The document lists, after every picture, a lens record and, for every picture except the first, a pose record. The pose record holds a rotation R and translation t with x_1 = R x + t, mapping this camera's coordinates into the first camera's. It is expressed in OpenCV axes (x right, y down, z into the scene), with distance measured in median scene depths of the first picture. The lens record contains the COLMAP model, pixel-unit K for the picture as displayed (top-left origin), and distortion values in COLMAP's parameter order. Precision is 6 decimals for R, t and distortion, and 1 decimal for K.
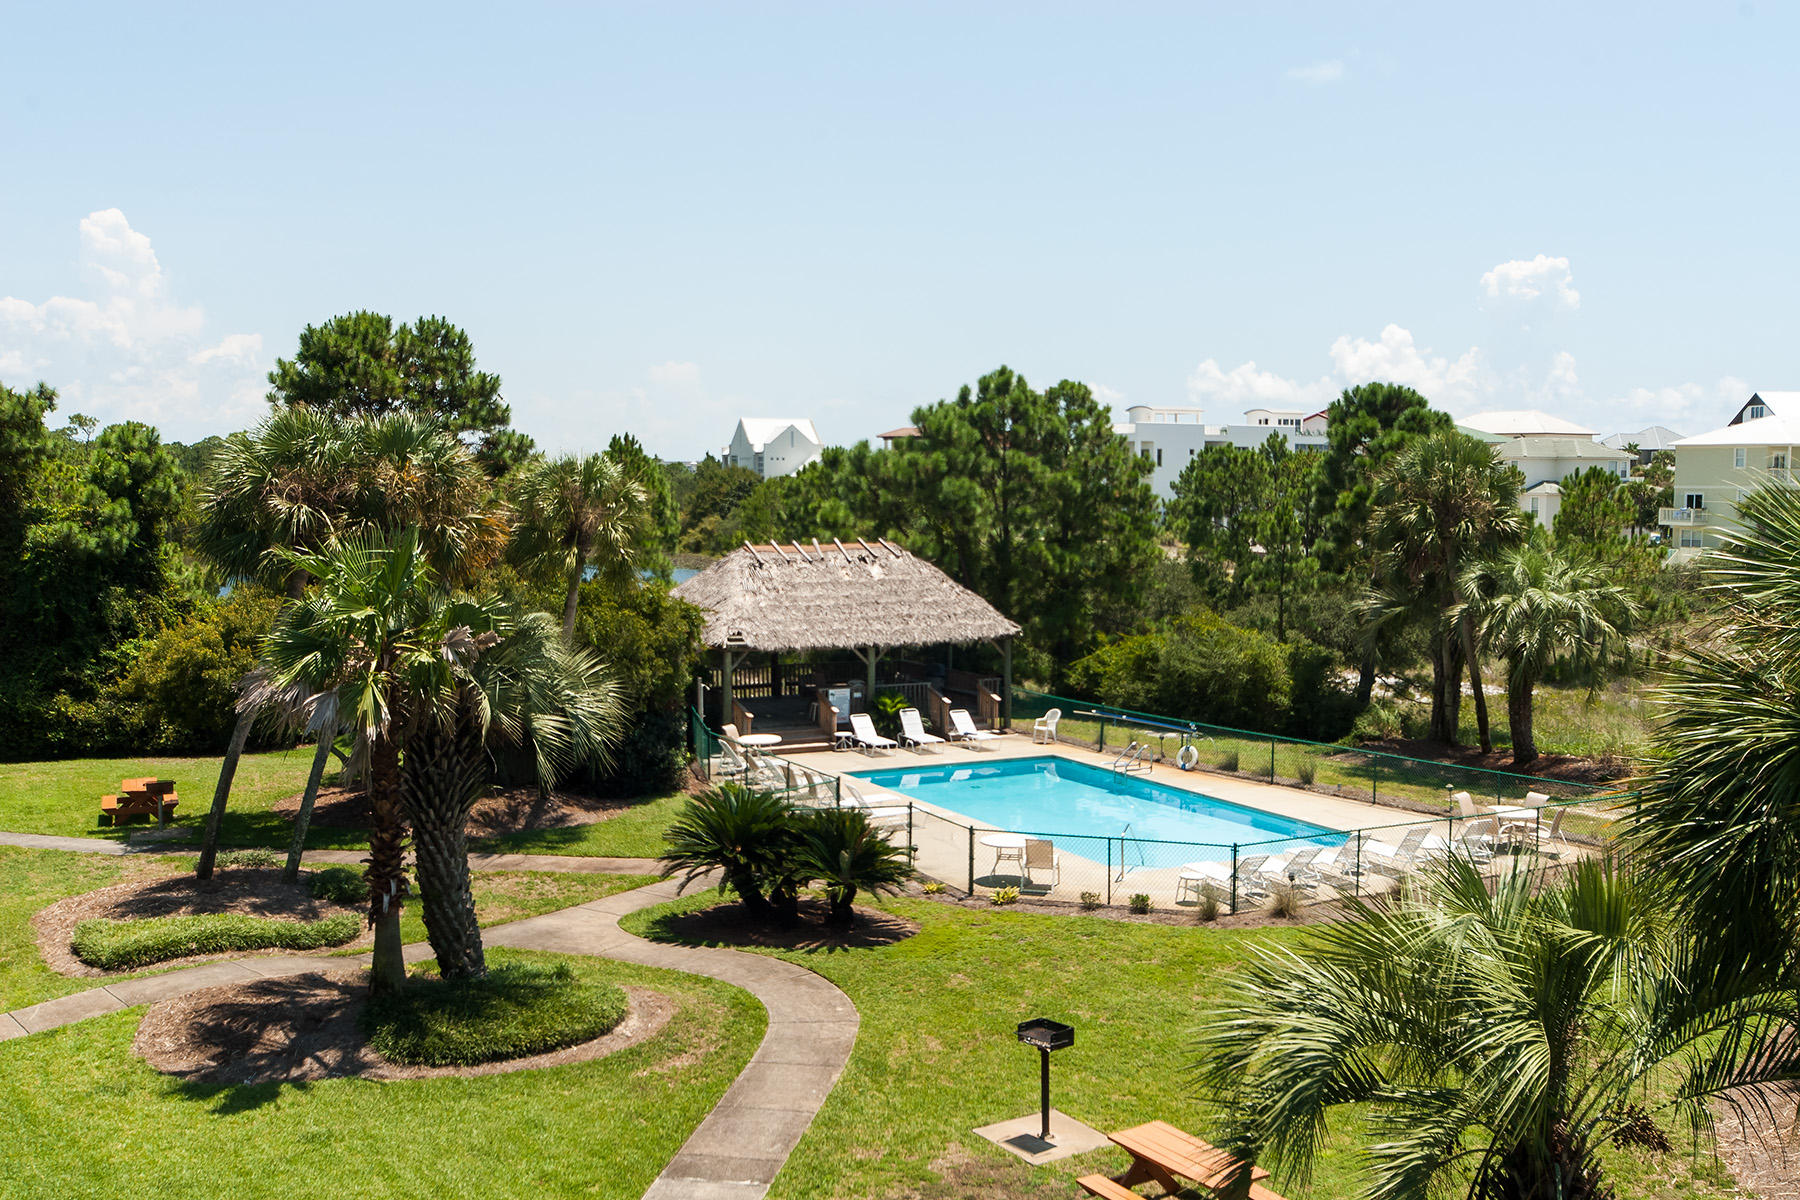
lens RADIAL K [[1769.0, 0, 900.0], [0, 1769.0, 600.0], [0, 0, 1]] dist [0.005107, 0.000221]
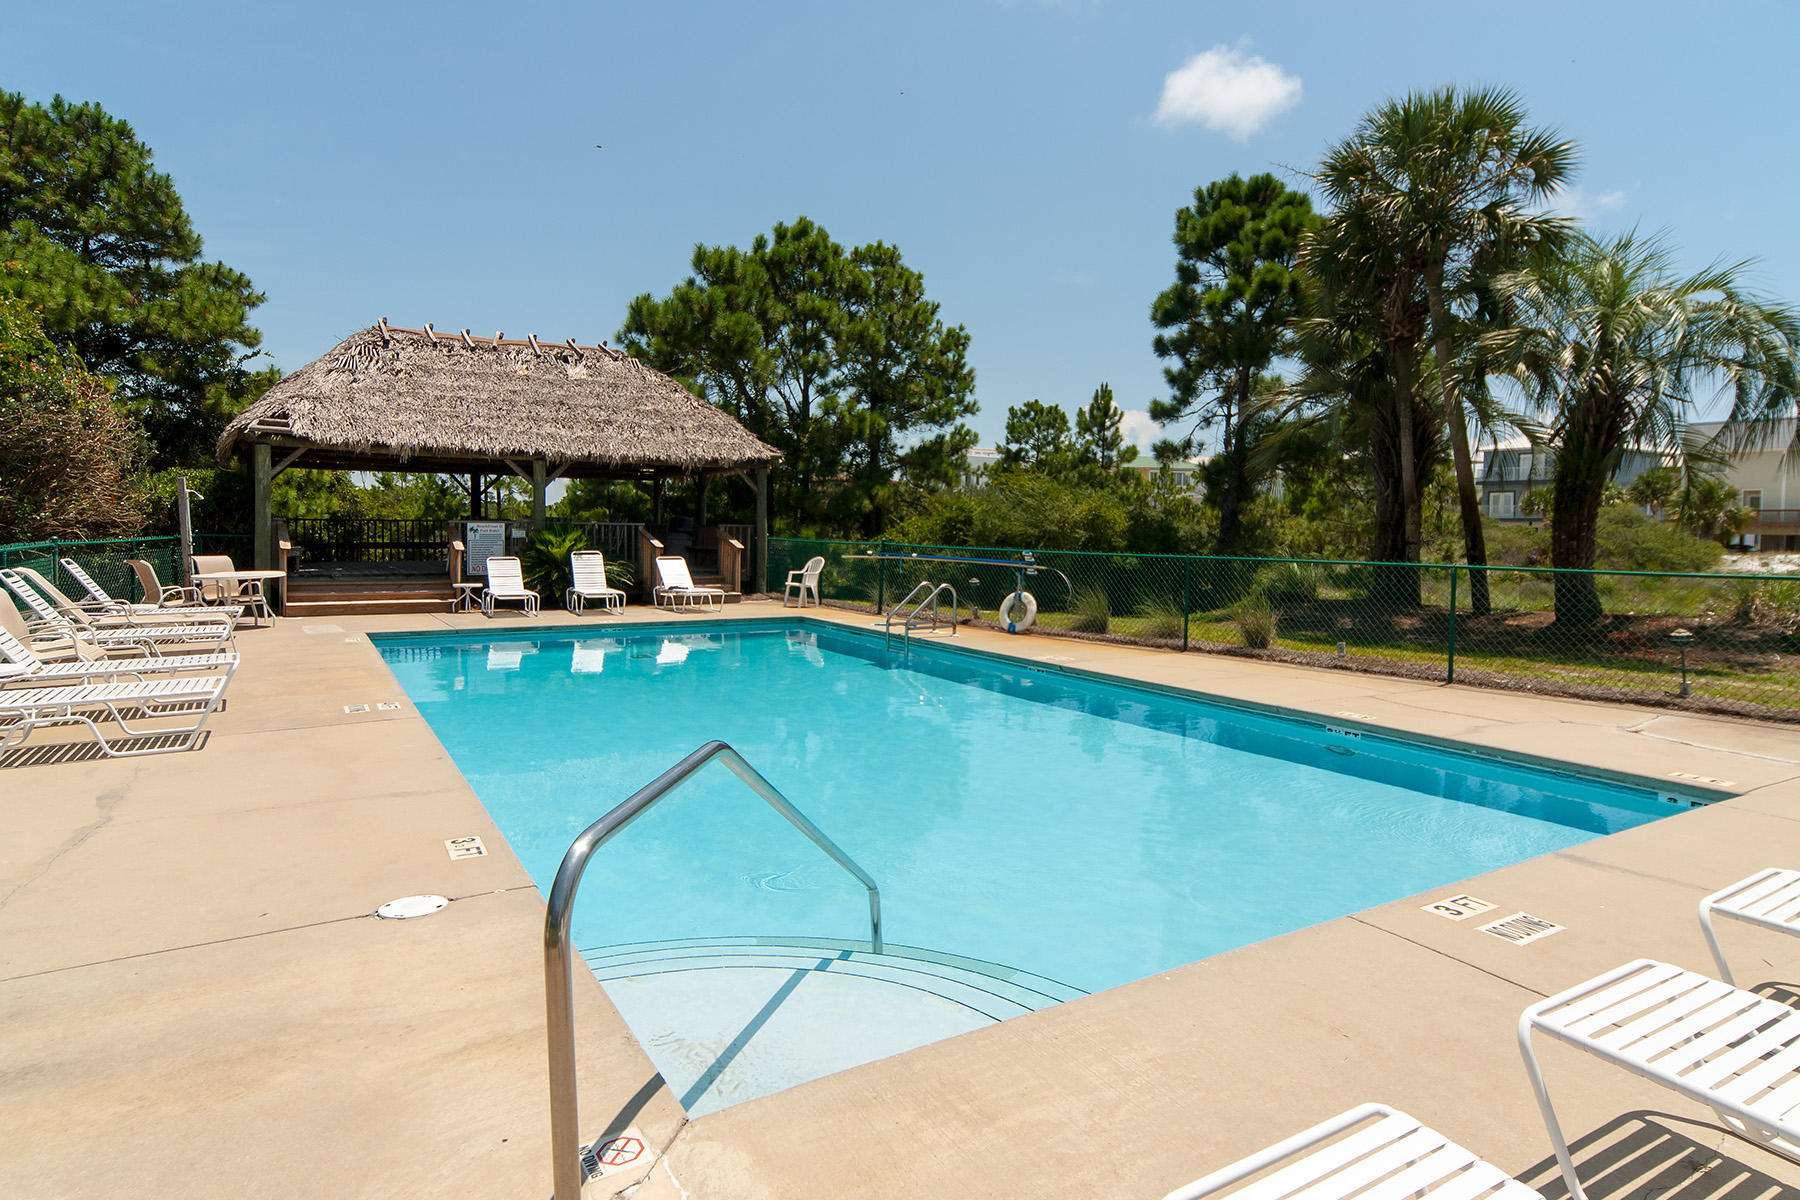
lens RADIAL K [[983.5, 0, 908.4], [0, 983.5, 553.5], [0, 0, 1]] dist [0.001136, 0.000116]
pose [[0.997199, 0.007604, 0.074413, 0.095268], [-0.003953, 0.998787, -0.049081, 0.079649], [-0.074696, 0.048649, 0.996019, 0.632078]]
